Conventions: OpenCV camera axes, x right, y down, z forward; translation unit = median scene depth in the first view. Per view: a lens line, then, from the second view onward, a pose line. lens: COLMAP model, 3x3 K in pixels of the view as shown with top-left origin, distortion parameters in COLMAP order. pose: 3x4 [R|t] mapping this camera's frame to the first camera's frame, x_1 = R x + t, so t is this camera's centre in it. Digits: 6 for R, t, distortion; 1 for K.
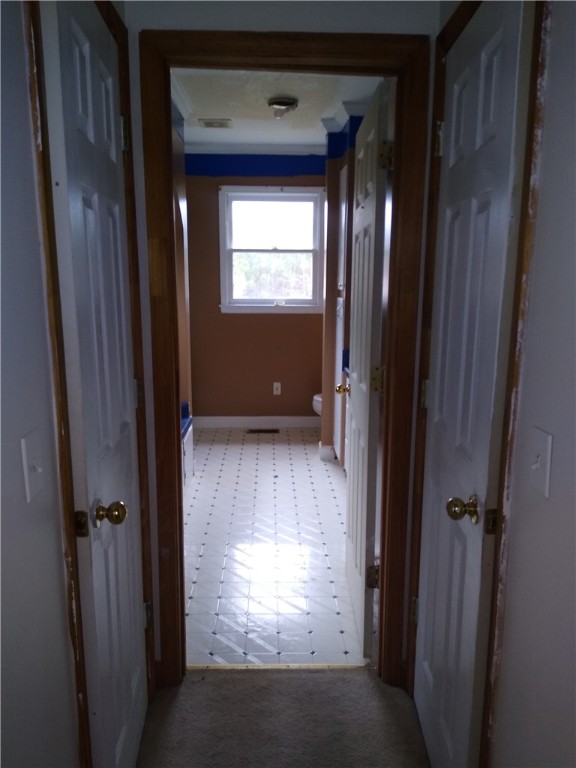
lens RADIAL K [[601.6, 0, 293.9], [0, 601.6, 388.7], [0, 0, 1]] dist [0.001300, -0.005751]
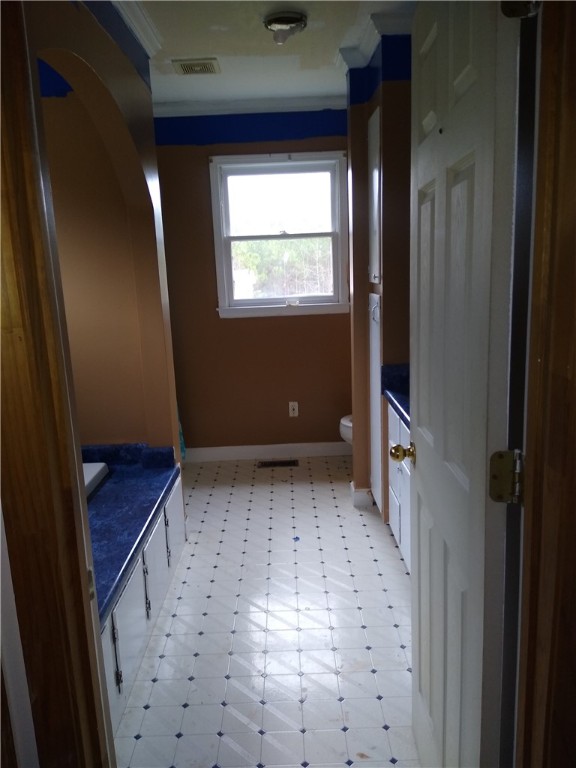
lens RADIAL K [[601.6, 0, 281.3], [0, 601.6, 382.0], [0, 0, 1]] dist [0.001300, -0.005751]
pose [[0.998021, -0.038942, -0.049377, -0.003891], [0.039095, 0.999233, 0.002141, -0.043650], [0.049256, -0.004067, 0.998778, 0.229043]]
